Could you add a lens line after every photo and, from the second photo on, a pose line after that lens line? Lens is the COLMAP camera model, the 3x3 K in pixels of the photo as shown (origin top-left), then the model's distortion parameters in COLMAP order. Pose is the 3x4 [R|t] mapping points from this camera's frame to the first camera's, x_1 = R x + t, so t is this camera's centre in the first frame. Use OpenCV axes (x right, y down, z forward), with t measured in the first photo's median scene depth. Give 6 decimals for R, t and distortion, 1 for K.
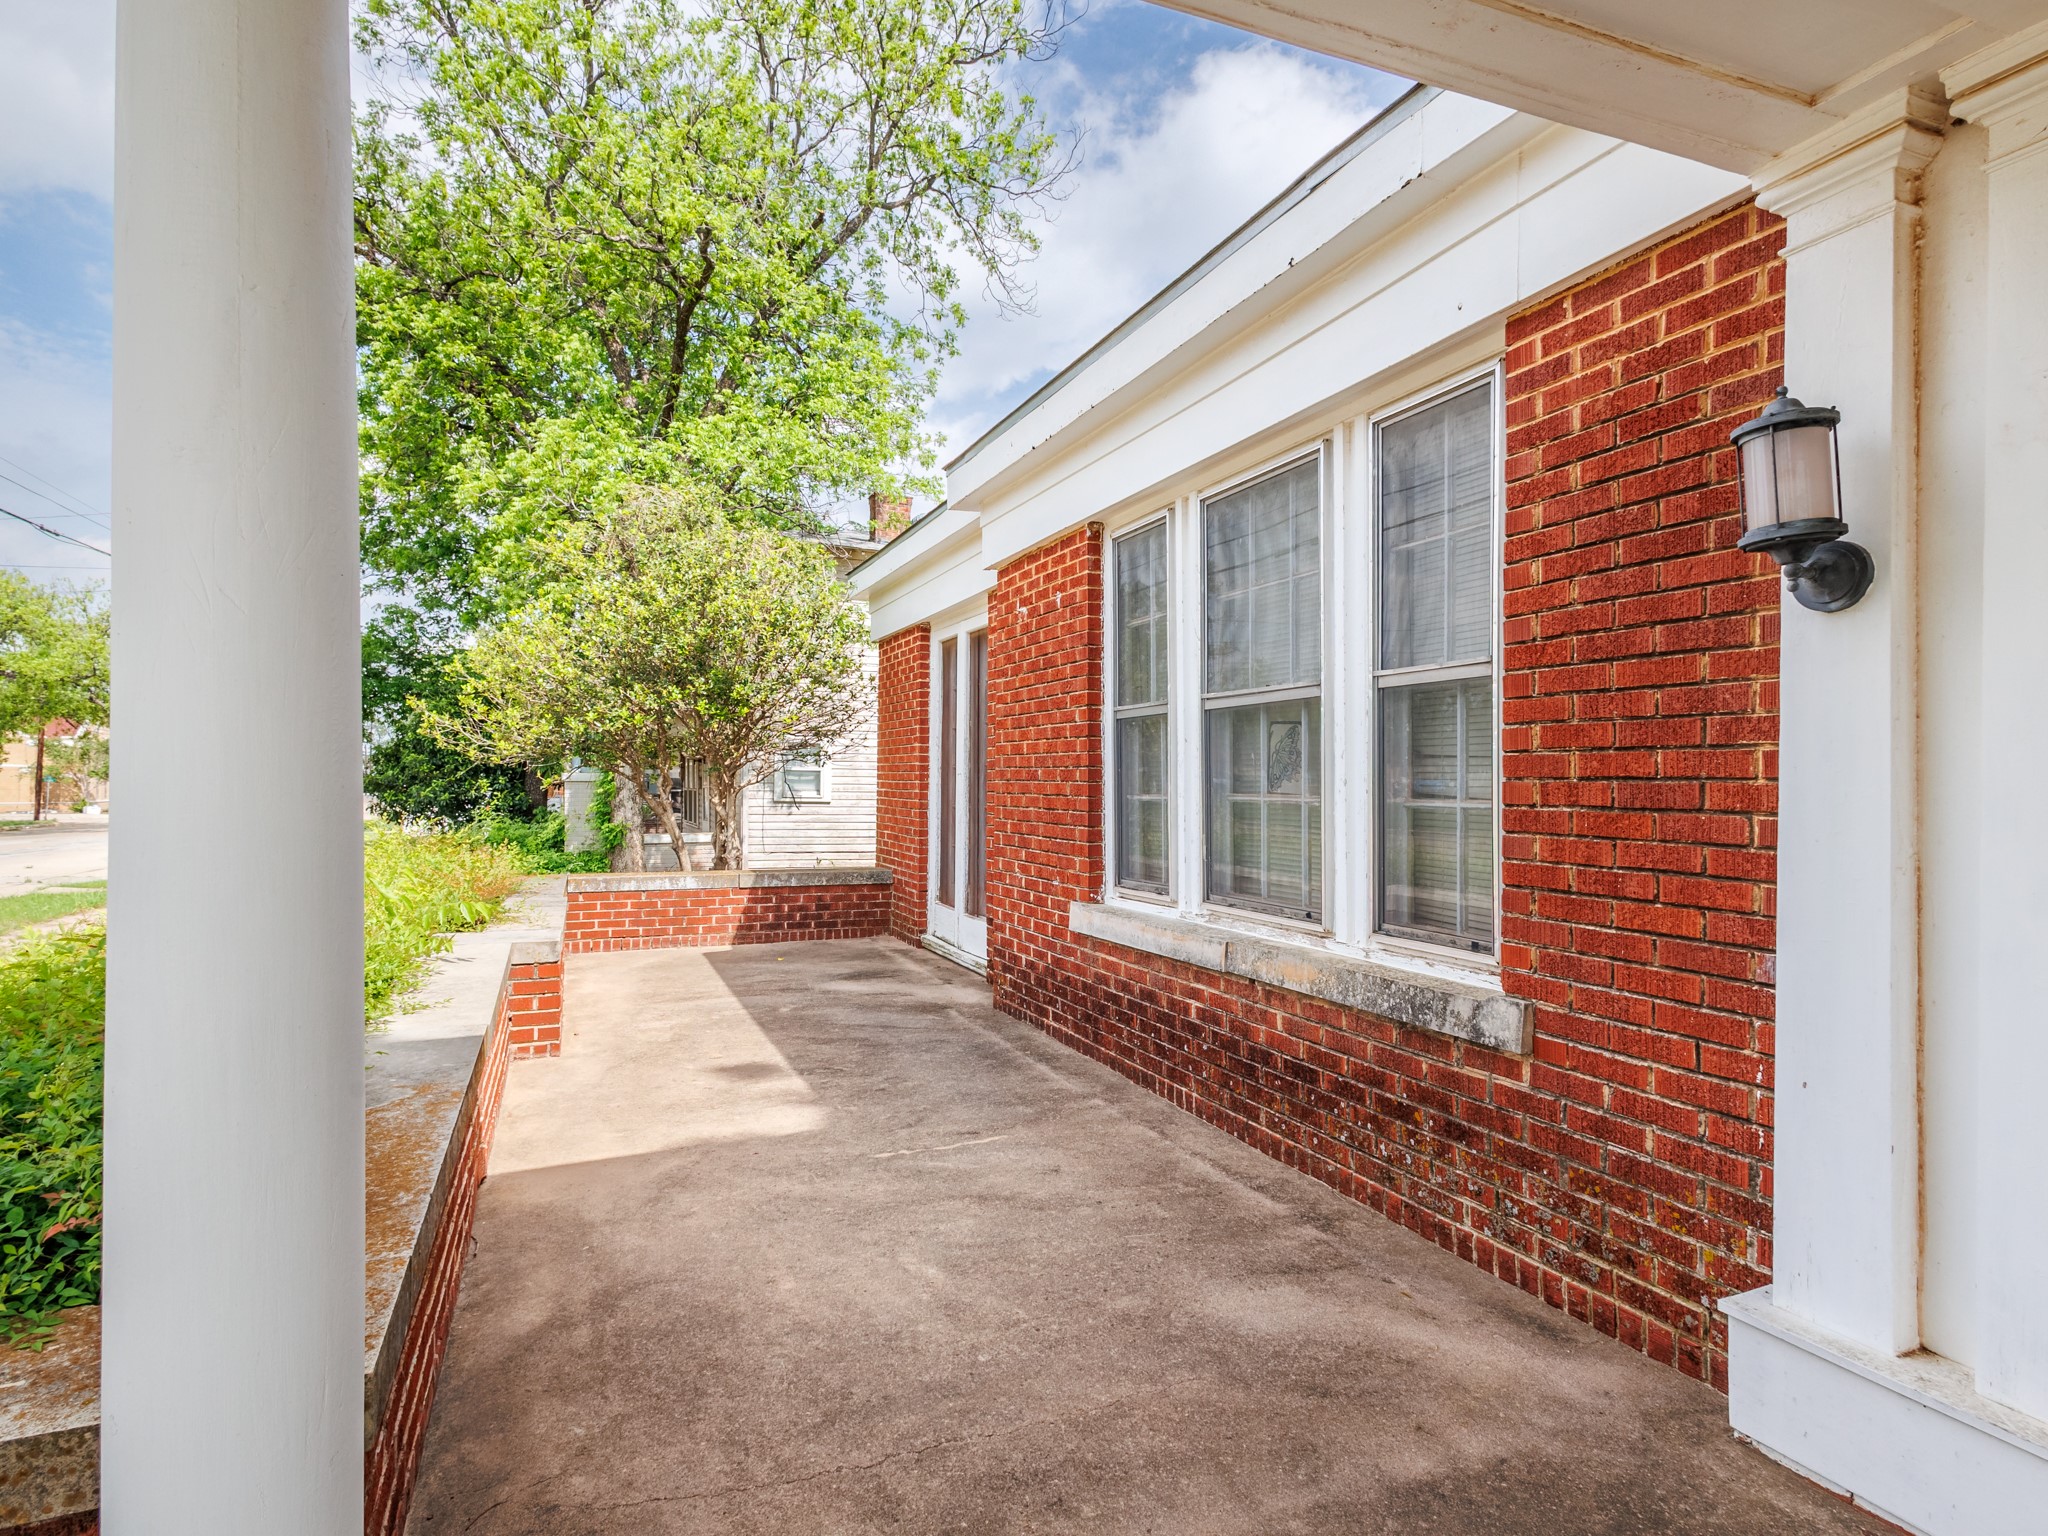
lens RADIAL K [[1067.0, 0, 1003.7], [0, 1067.0, 770.7], [0, 0, 1]] dist [0.003248, 0.000482]
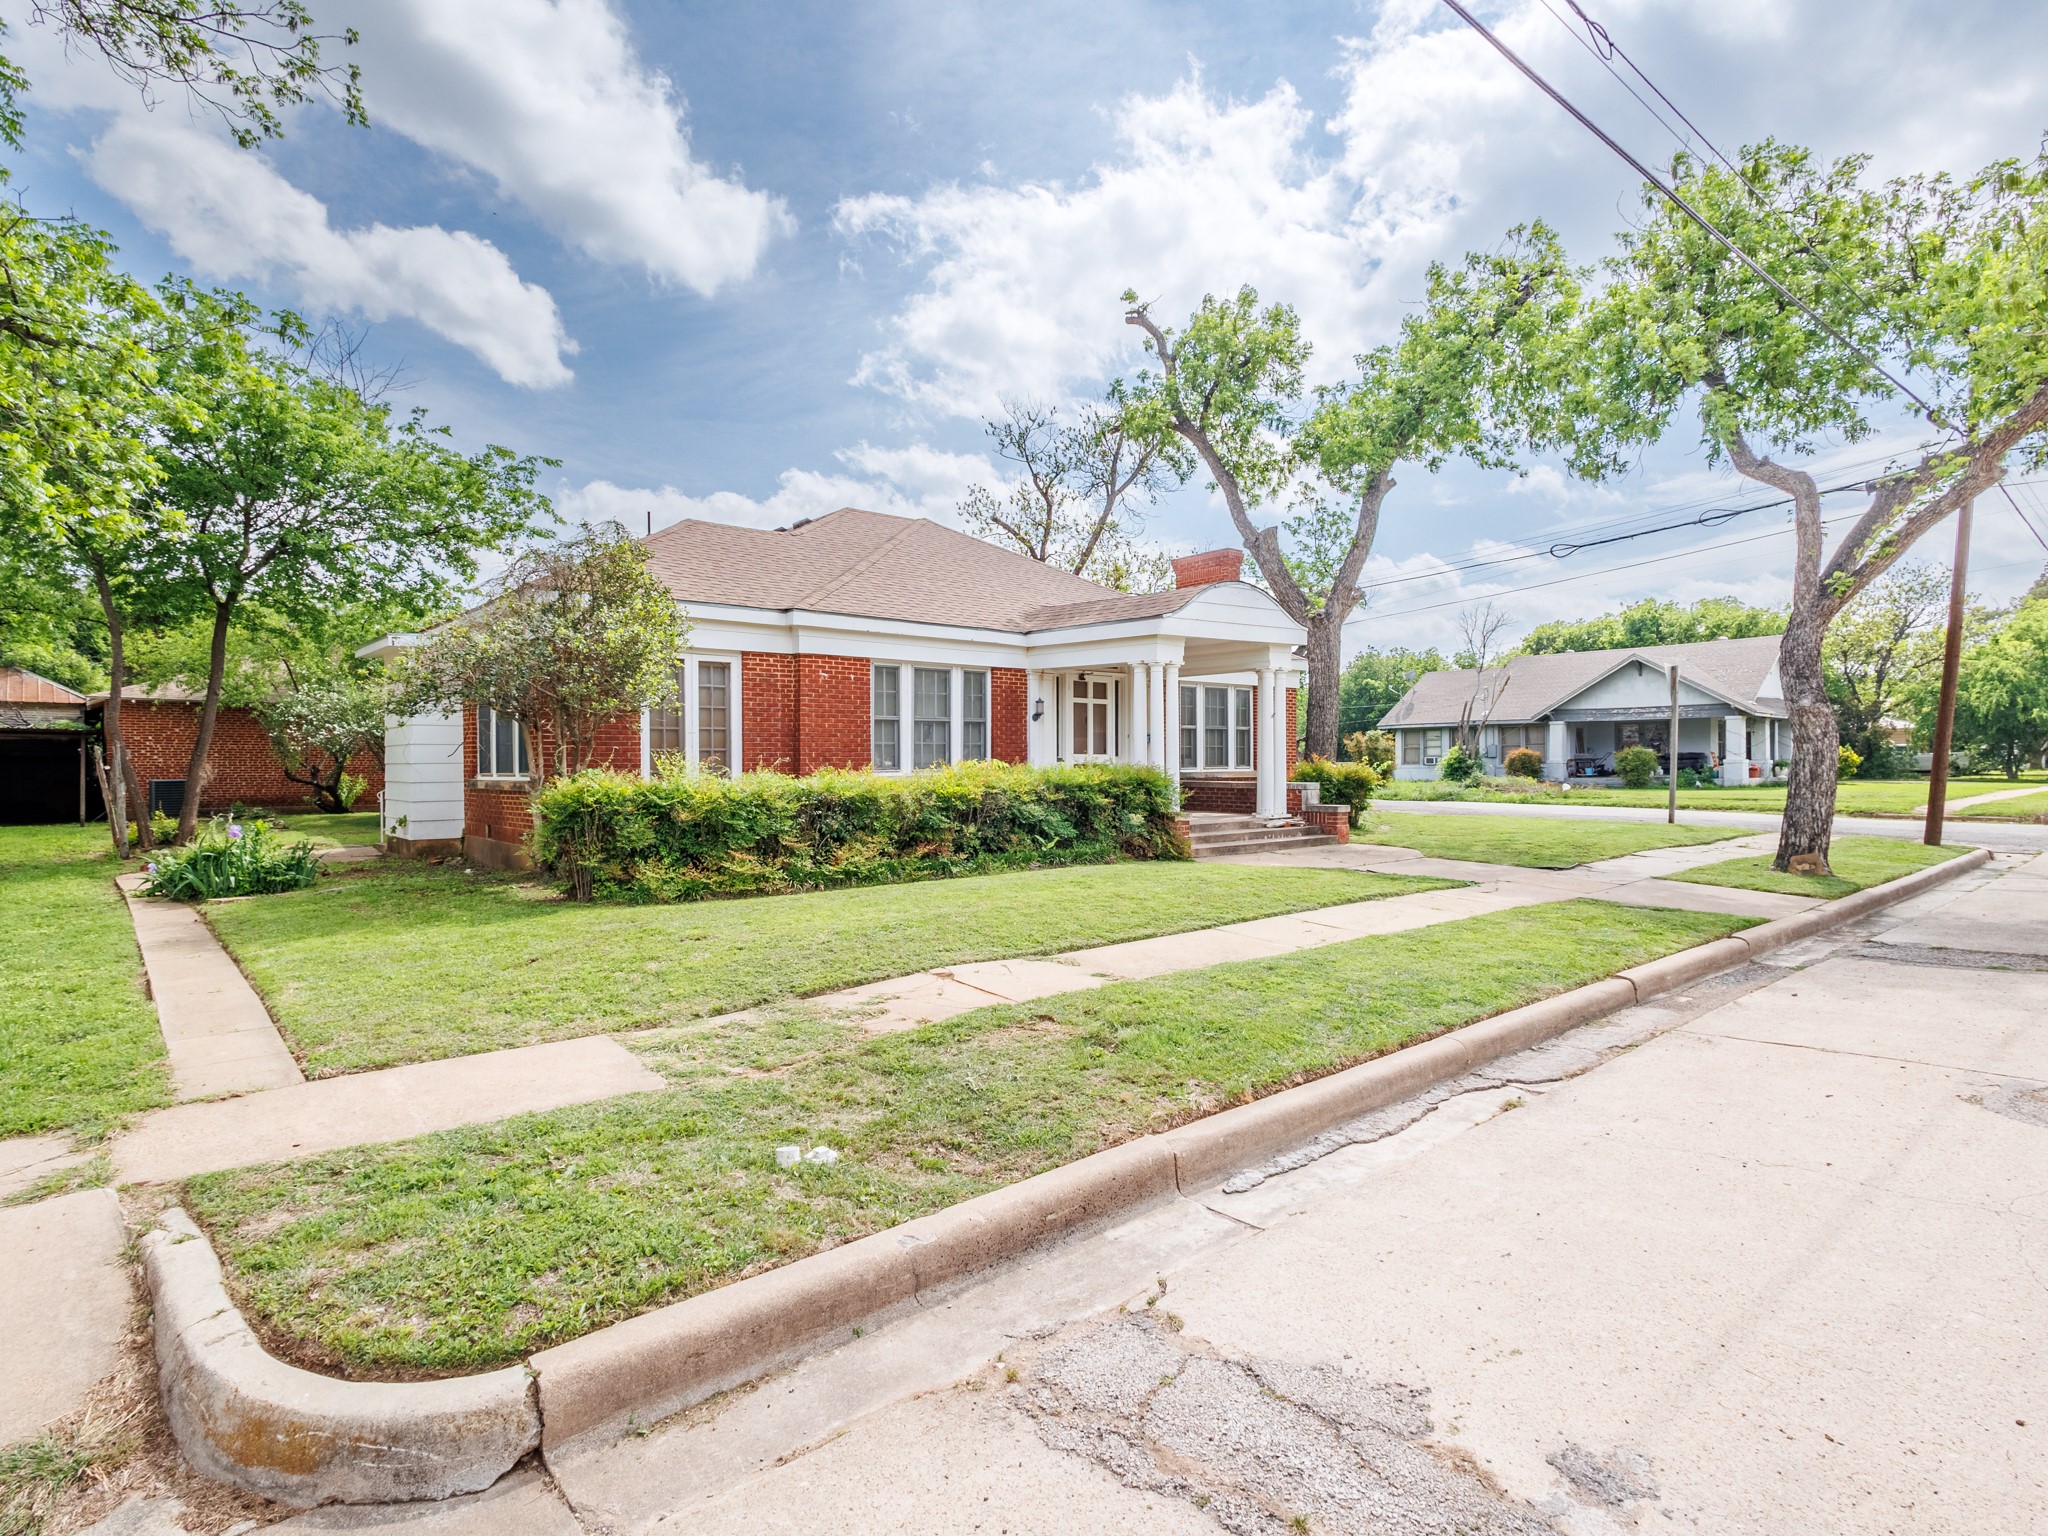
lens RADIAL K [[1067.0, 0, 1003.7], [0, 1067.0, 770.7], [0, 0, 1]] dist [0.003248, 0.000482]
pose [[-0.305146, -0.000826, 0.952305, -3.325641], [0.000477, 0.999999, 0.001020, 0.112862], [-0.952305, 0.000765, -0.305146, 1.711742]]
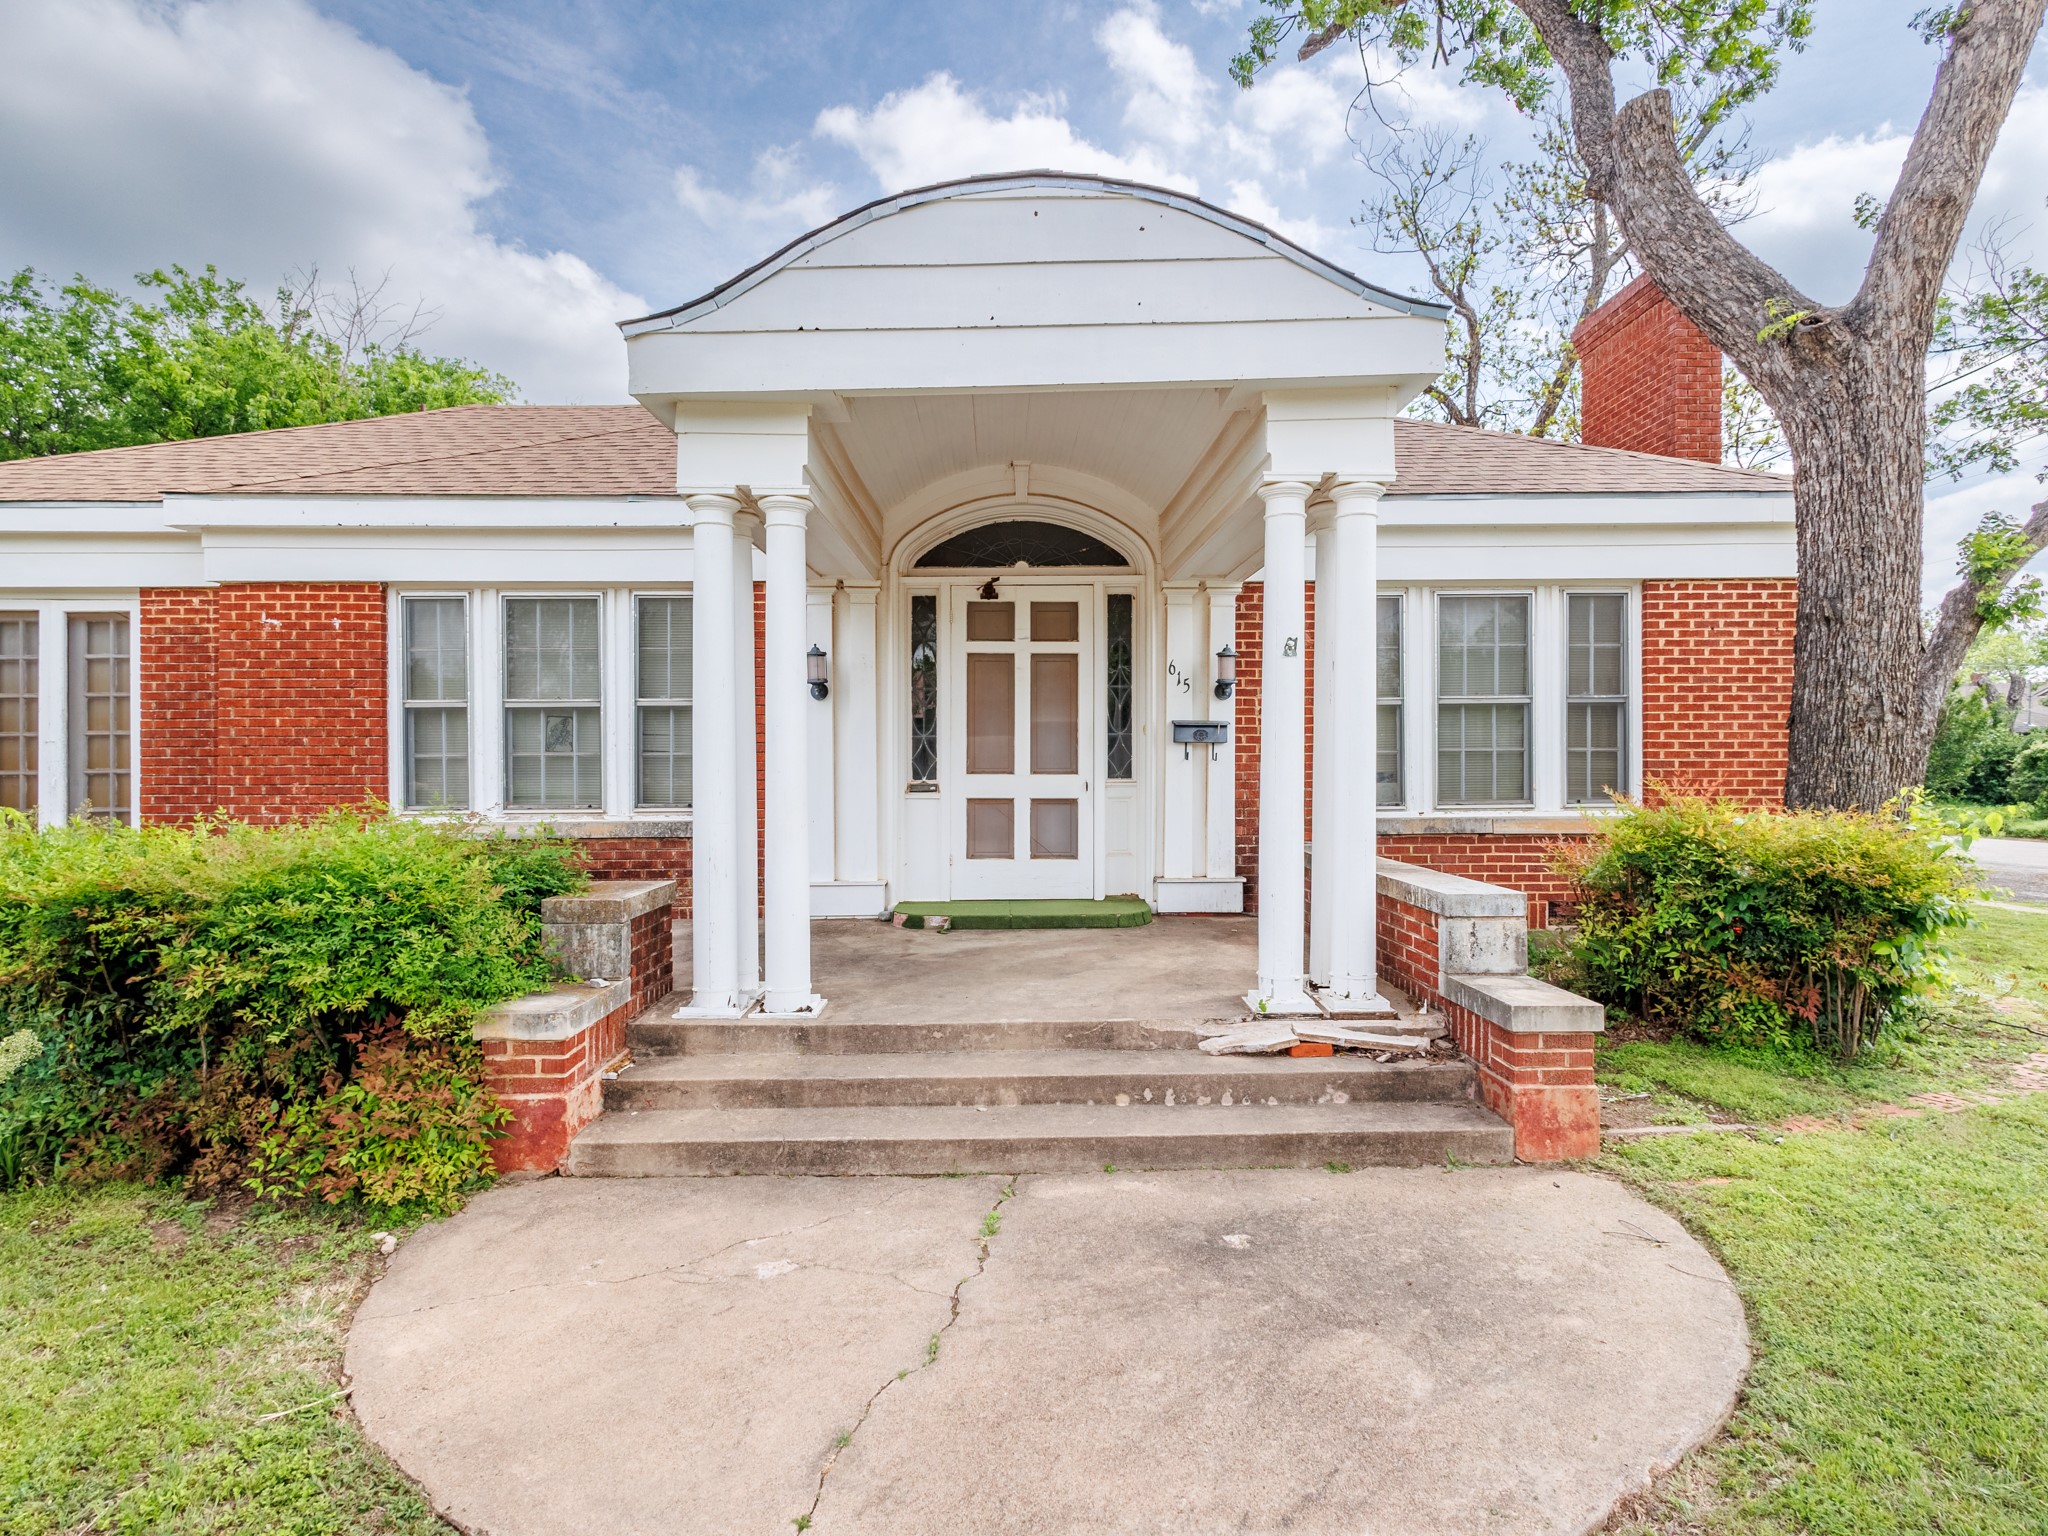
lens RADIAL K [[1052.3, 0, 1015.9], [0, 1052.3, 777.3], [0, 0, 1]] dist [0.010692, 0.001248]
pose [[0.359886, -0.010271, 0.932940, -1.108470], [-0.001023, 0.999934, 0.011403, 0.039907], [-0.932996, -0.005058, 0.359852, -0.463590]]
